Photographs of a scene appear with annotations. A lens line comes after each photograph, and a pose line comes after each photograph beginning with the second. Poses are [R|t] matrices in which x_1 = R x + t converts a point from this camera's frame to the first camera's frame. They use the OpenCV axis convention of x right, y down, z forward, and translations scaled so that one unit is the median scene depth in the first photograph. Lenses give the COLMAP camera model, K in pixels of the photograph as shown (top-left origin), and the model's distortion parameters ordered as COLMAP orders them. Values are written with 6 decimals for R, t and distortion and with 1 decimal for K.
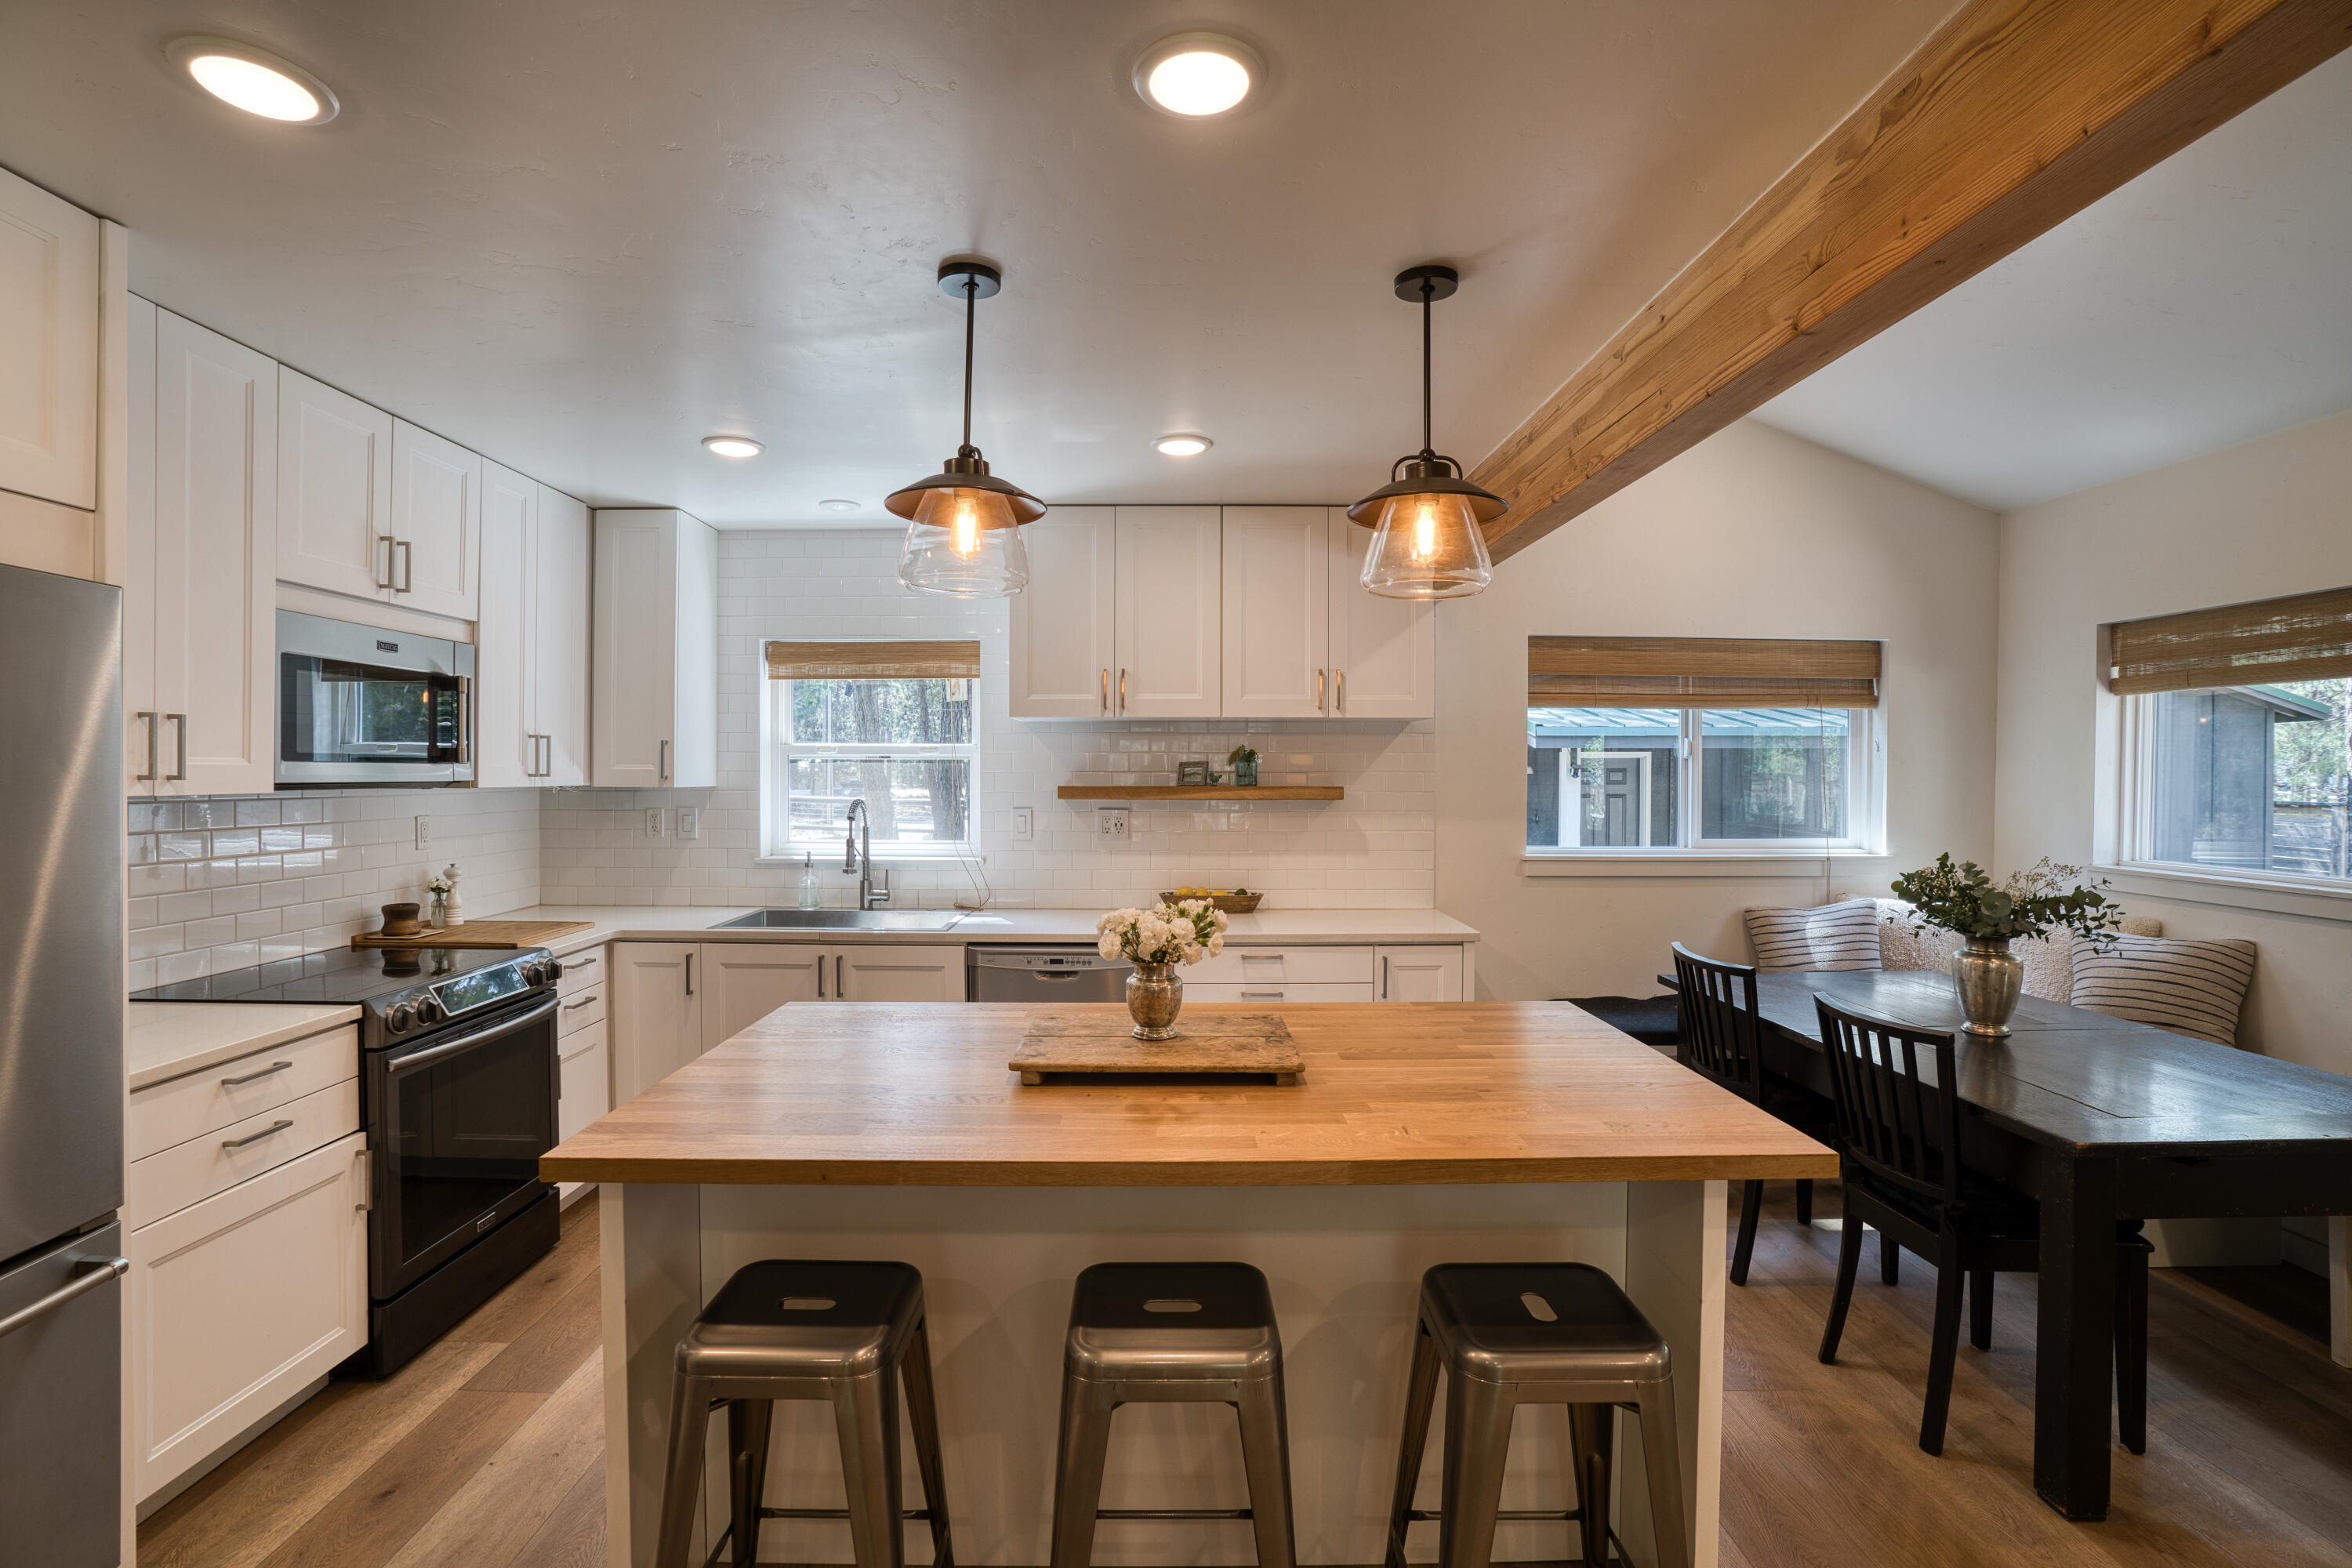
lens RADIAL K [[1085.2, 0, 1165.7], [0, 1085.2, 780.5], [0, 0, 1]] dist [-0.069208, 0.027157]
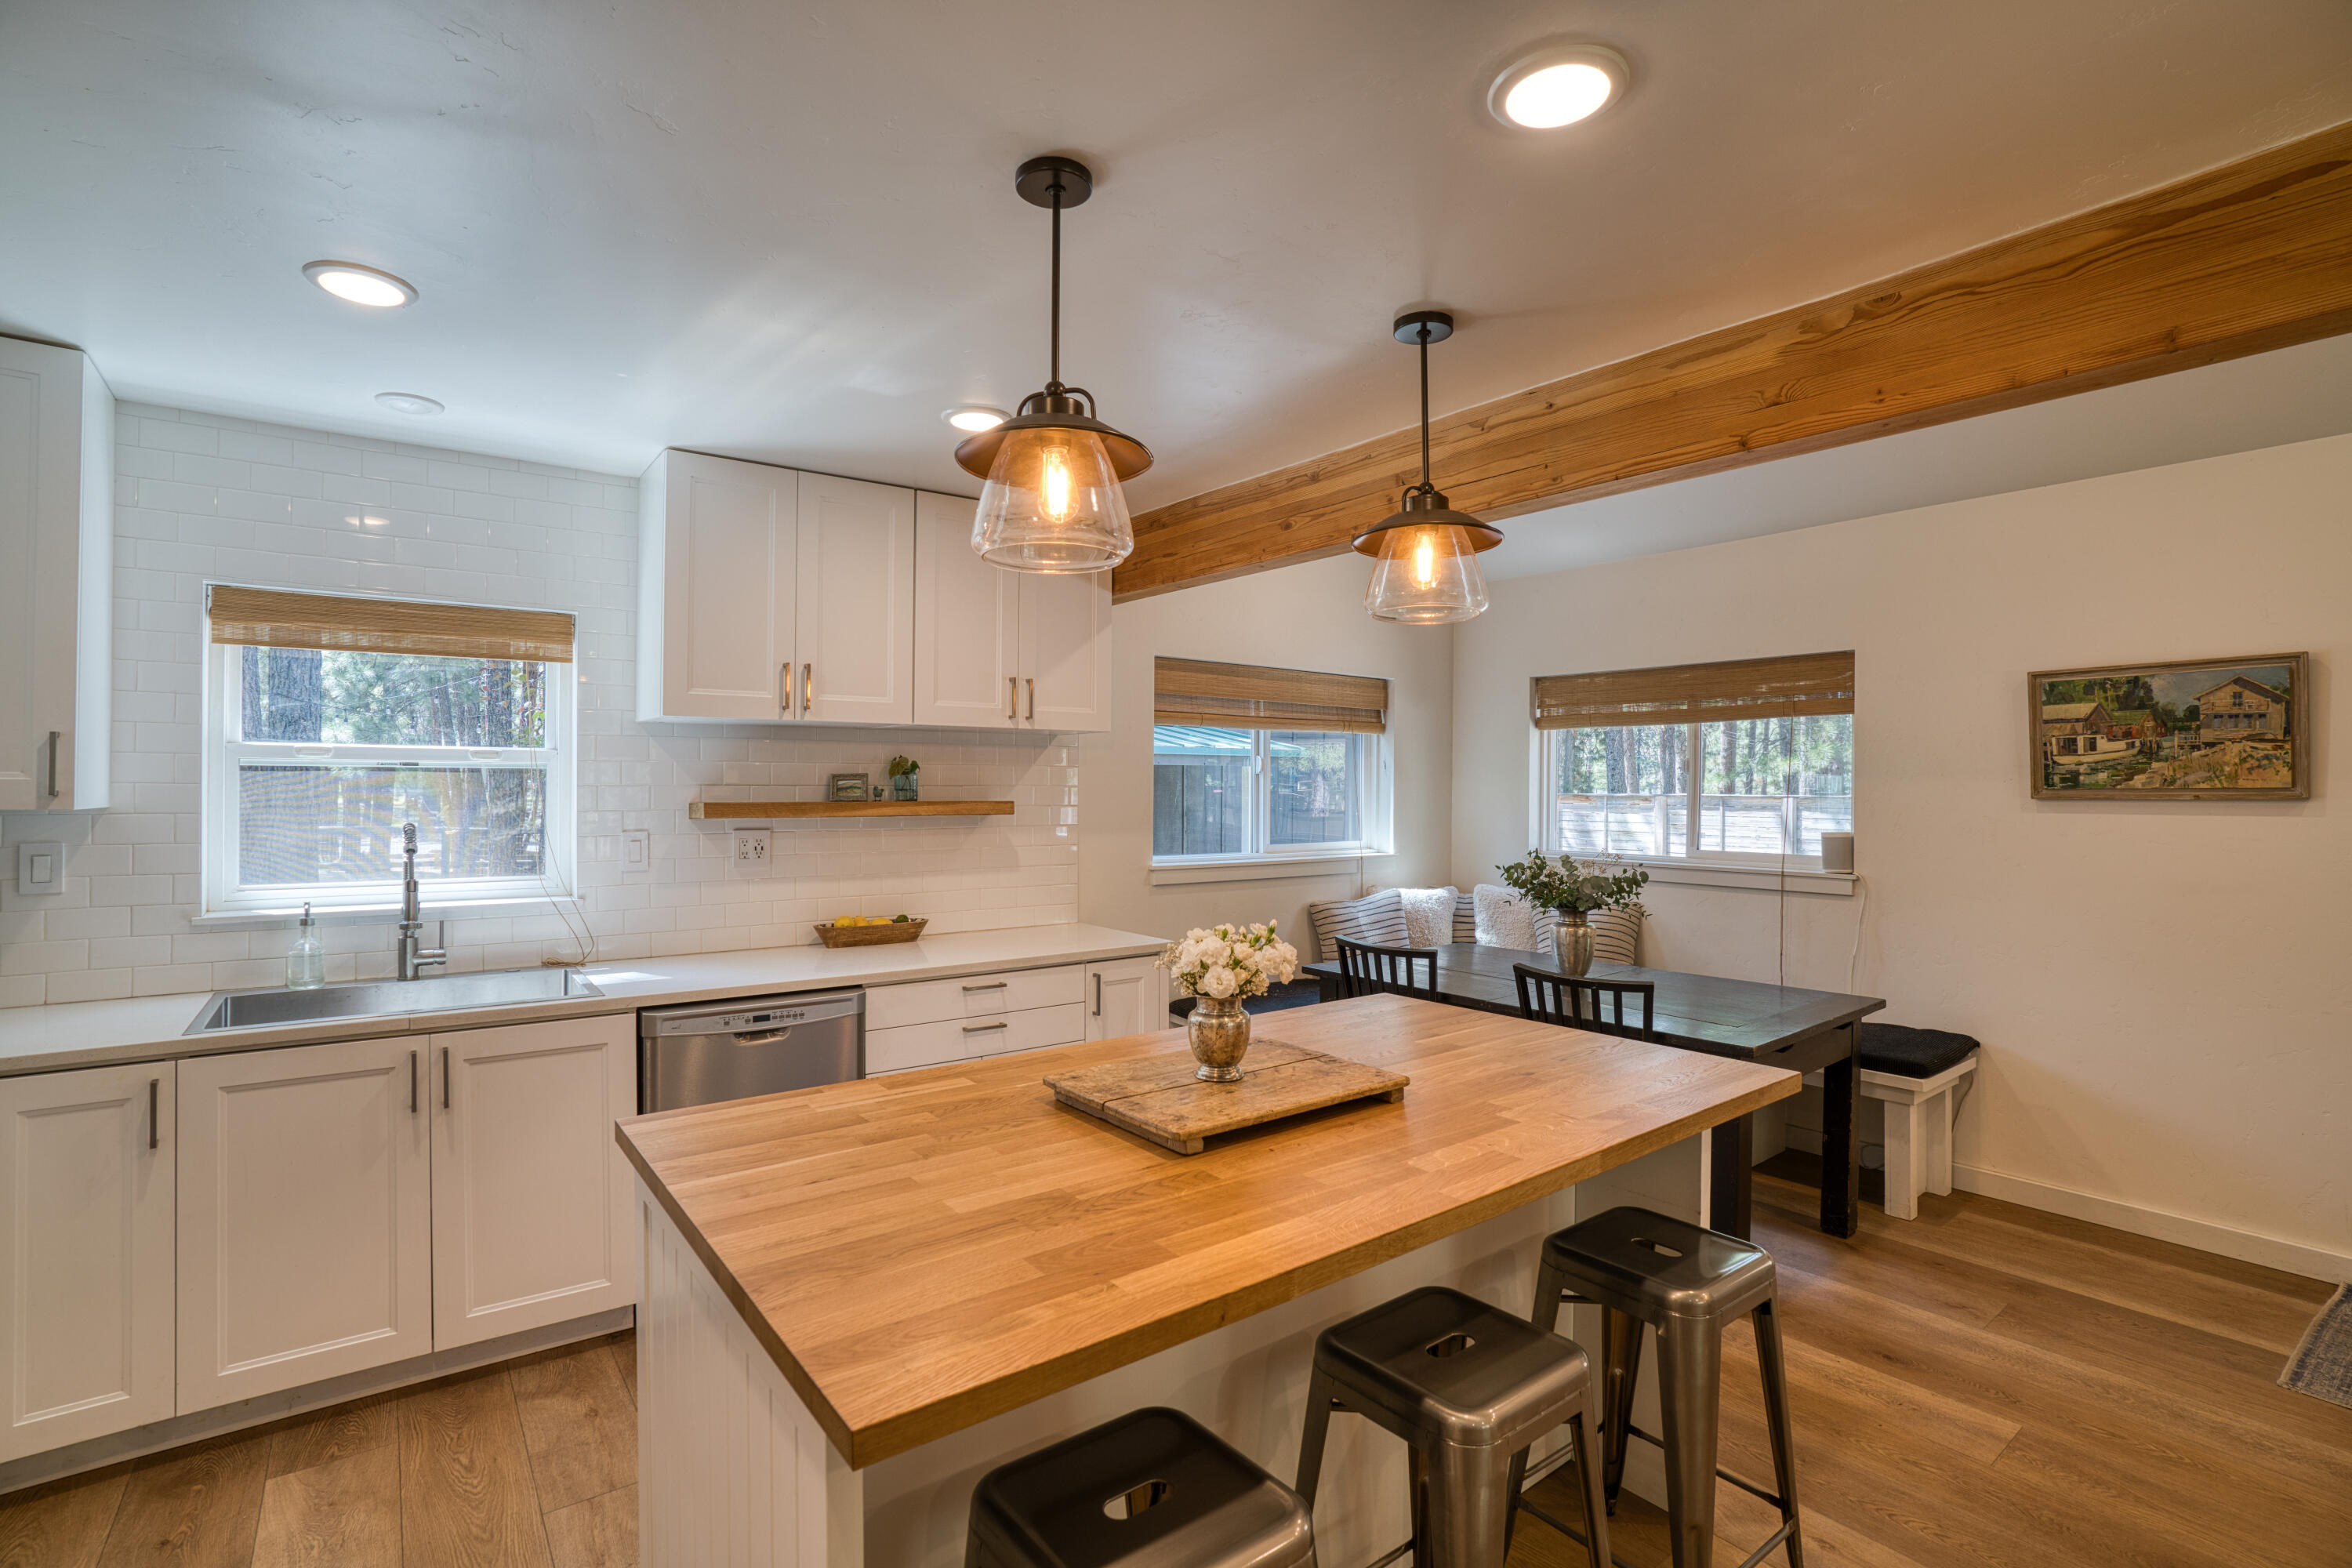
lens RADIAL K [[1085.2, 0, 1165.7], [0, 1085.2, 780.5], [0, 0, 1]] dist [-0.069208, 0.027157]
pose [[0.800468, 0.003917, 0.599362, -0.348222], [0.003859, 0.999924, -0.011688, -0.000912], [-0.599363, 0.011669, 0.800392, 0.175917]]
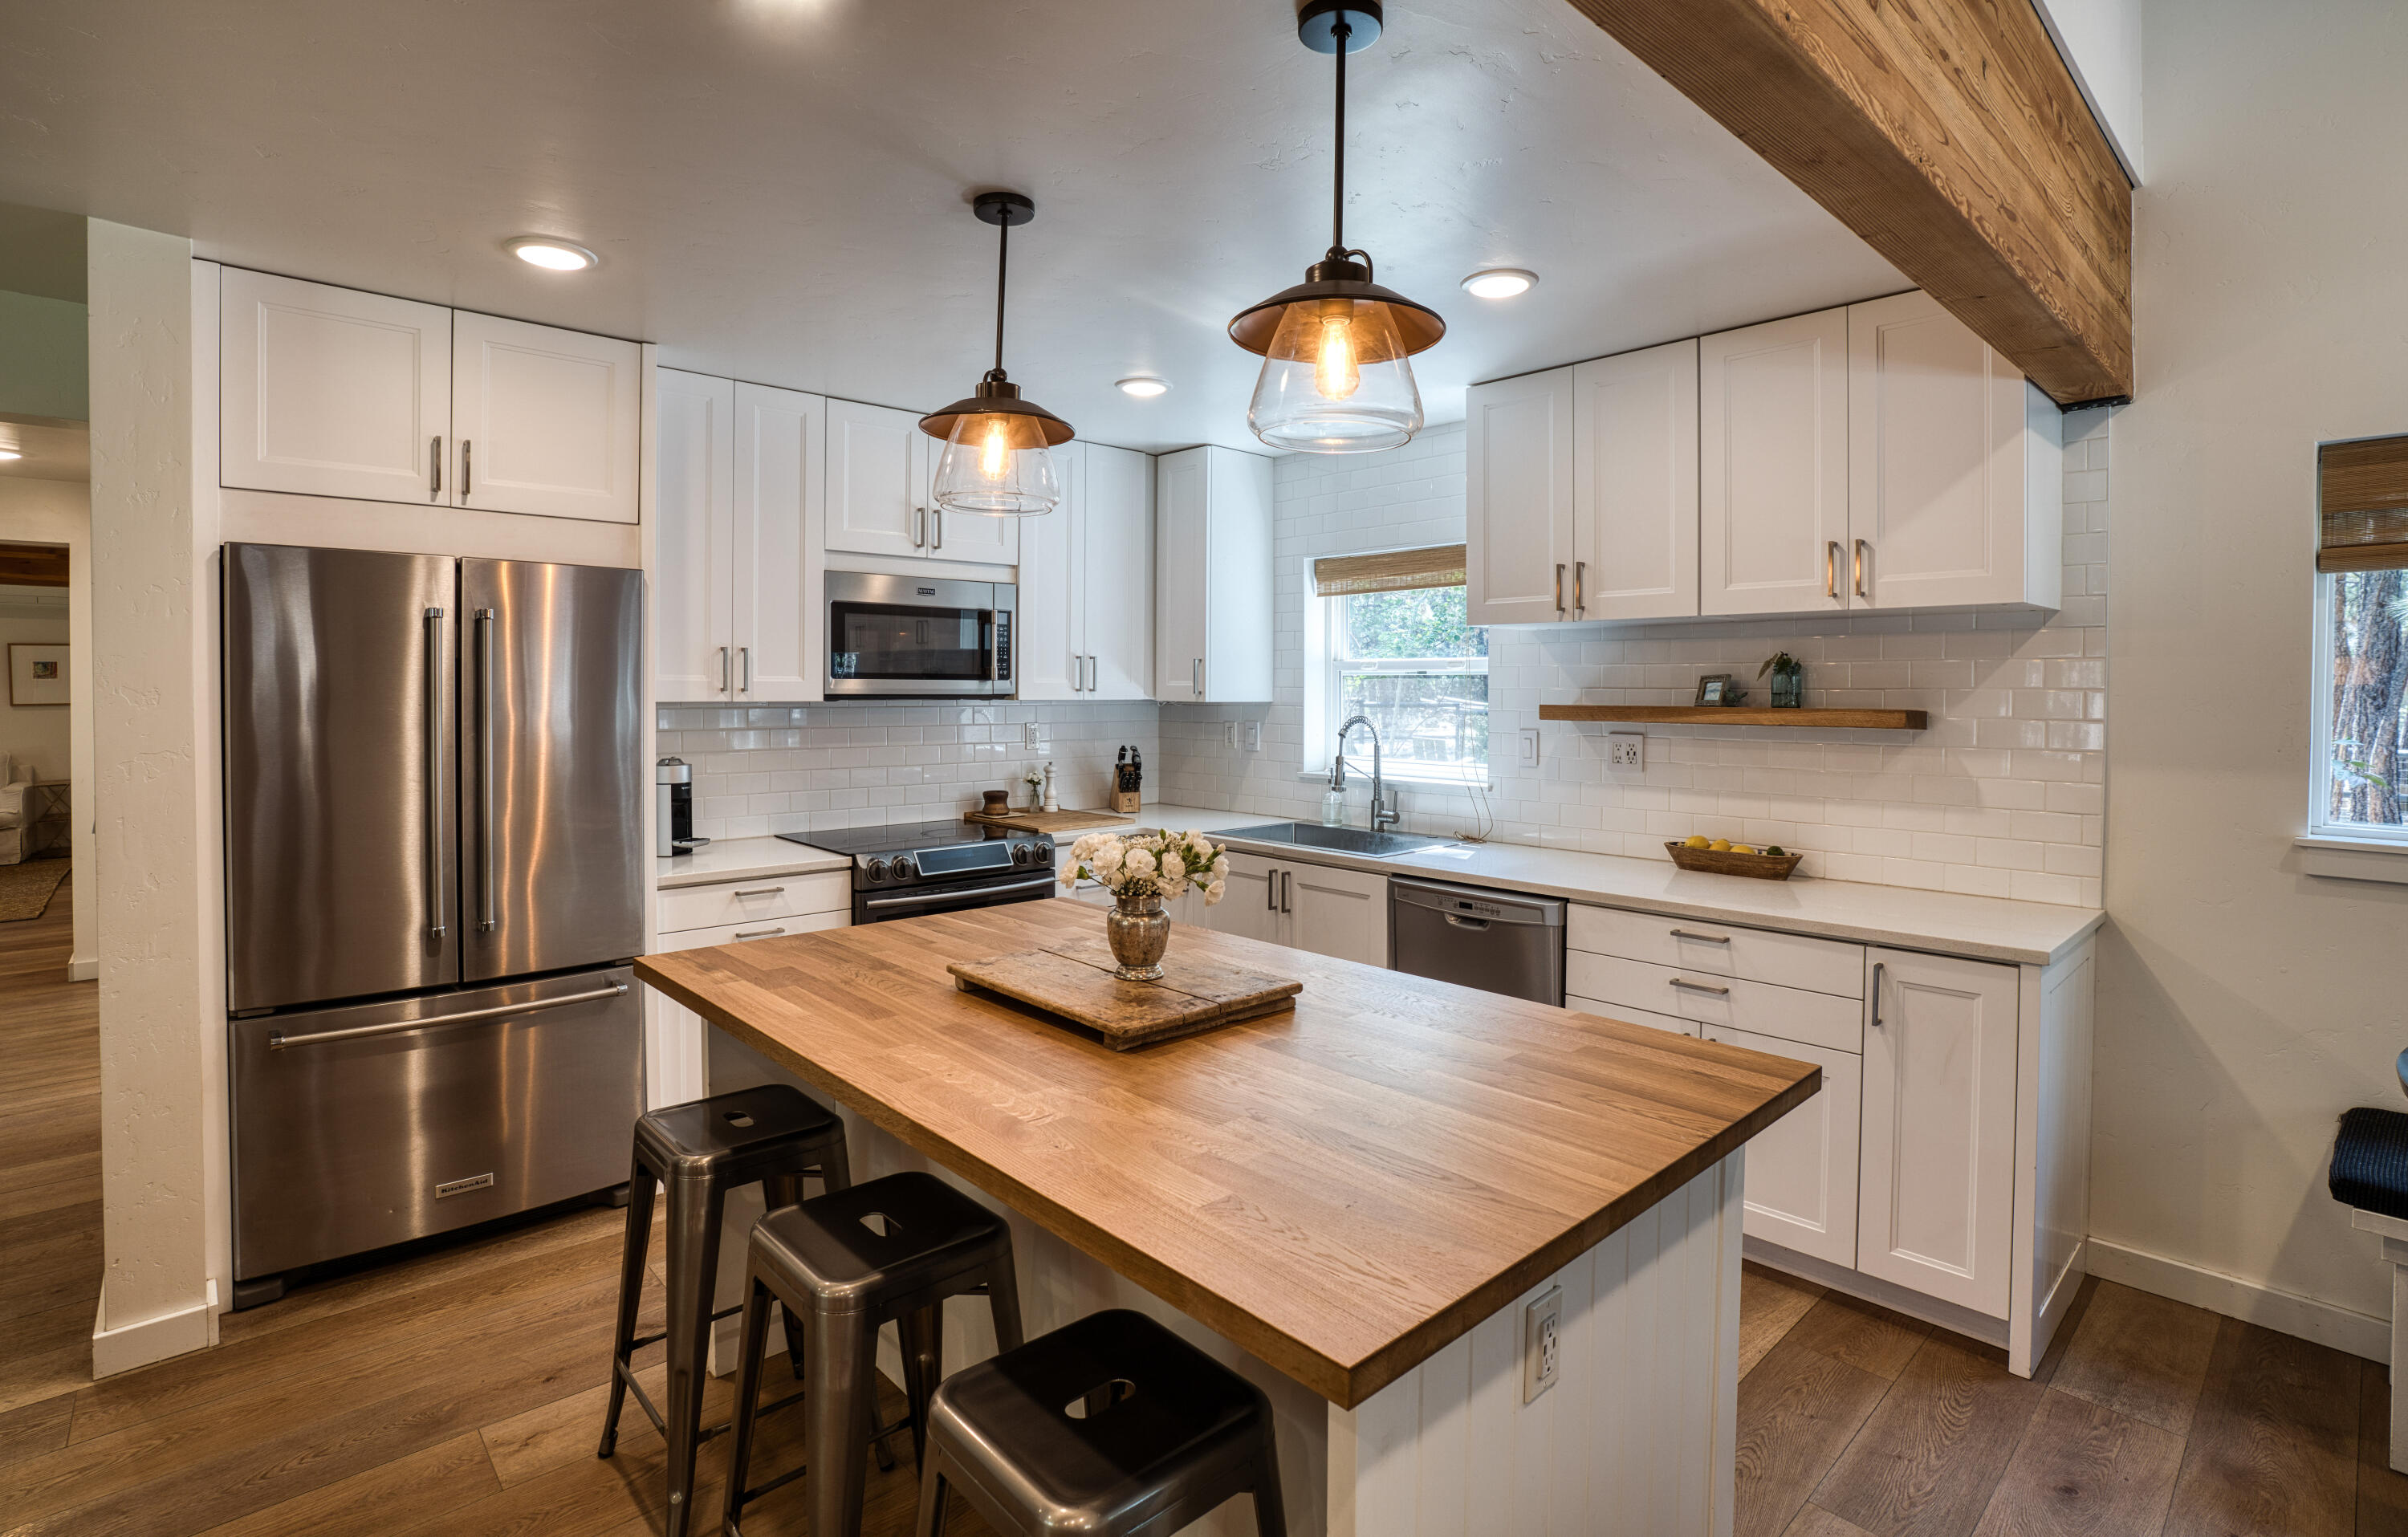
lens RADIAL K [[1146.1, 0, 1213.6], [0, 1146.1, 704.6], [0, 0, 1]] dist [-0.071123, 0.026009]
pose [[0.680564, 0.011096, -0.732605, 0.439106], [-0.008056, 0.999938, 0.007662, 0.000475], [0.732644, 0.000688, 0.680611, 0.234620]]
